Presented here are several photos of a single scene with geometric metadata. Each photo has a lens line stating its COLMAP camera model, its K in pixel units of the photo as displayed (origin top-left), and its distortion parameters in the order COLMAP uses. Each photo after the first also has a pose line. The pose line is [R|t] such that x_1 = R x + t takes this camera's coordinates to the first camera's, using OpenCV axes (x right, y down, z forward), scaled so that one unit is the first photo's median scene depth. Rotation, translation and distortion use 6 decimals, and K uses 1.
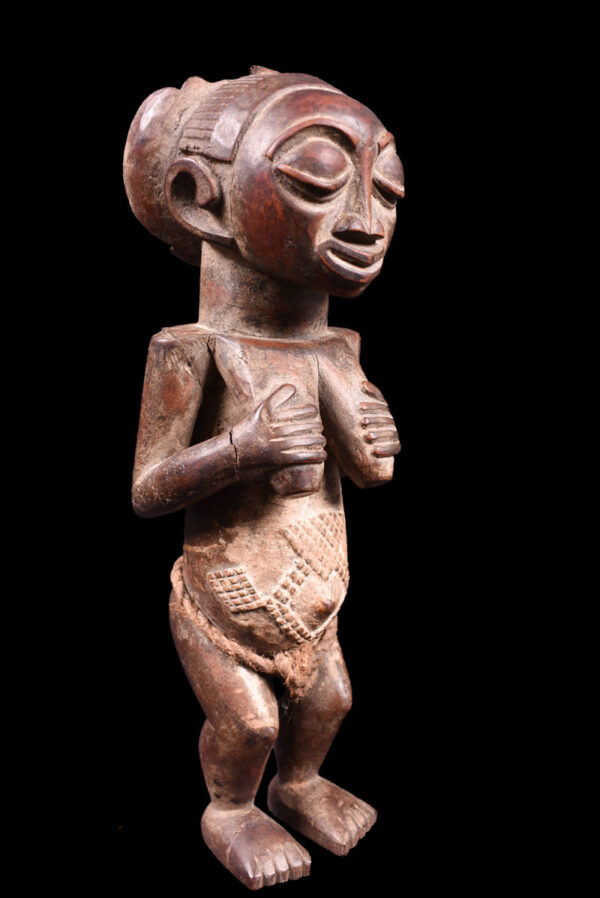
lens RADIAL K [[819.9, 0, 300.0], [0, 819.9, 449.0], [0, 0, 1]] dist [-0.100589, 0.006538]
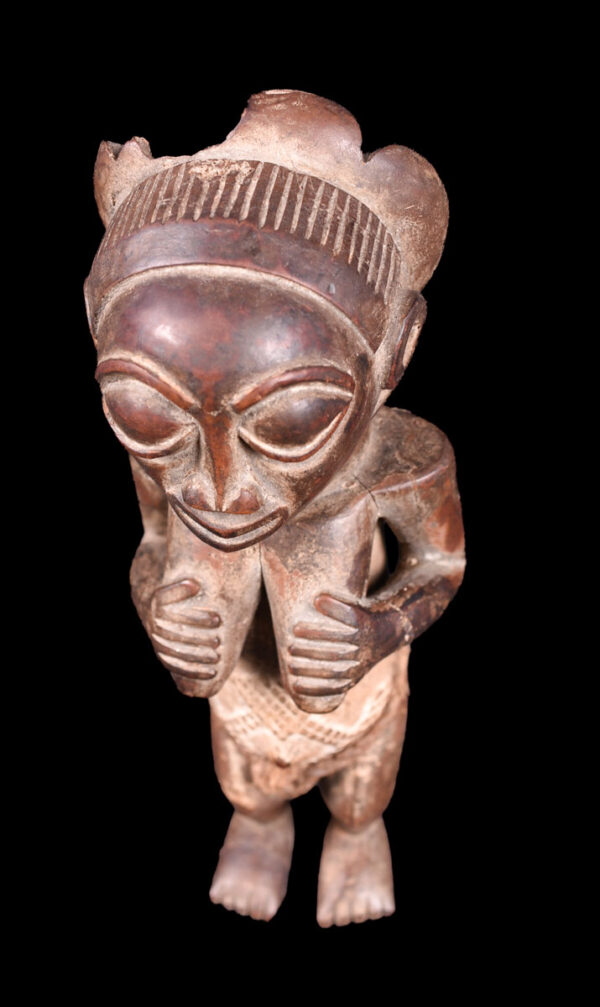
lens RADIAL K [[1202.5, 0, 301.1], [0, 1202.5, 438.3], [0, 0, 1]] dist [-0.107016, -0.003848]
pose [[0.666049, 0.467701, -0.581063, 0.626203], [-0.061090, 0.810588, 0.582422, -0.821746], [0.743402, -0.352424, 0.568463, 0.445743]]
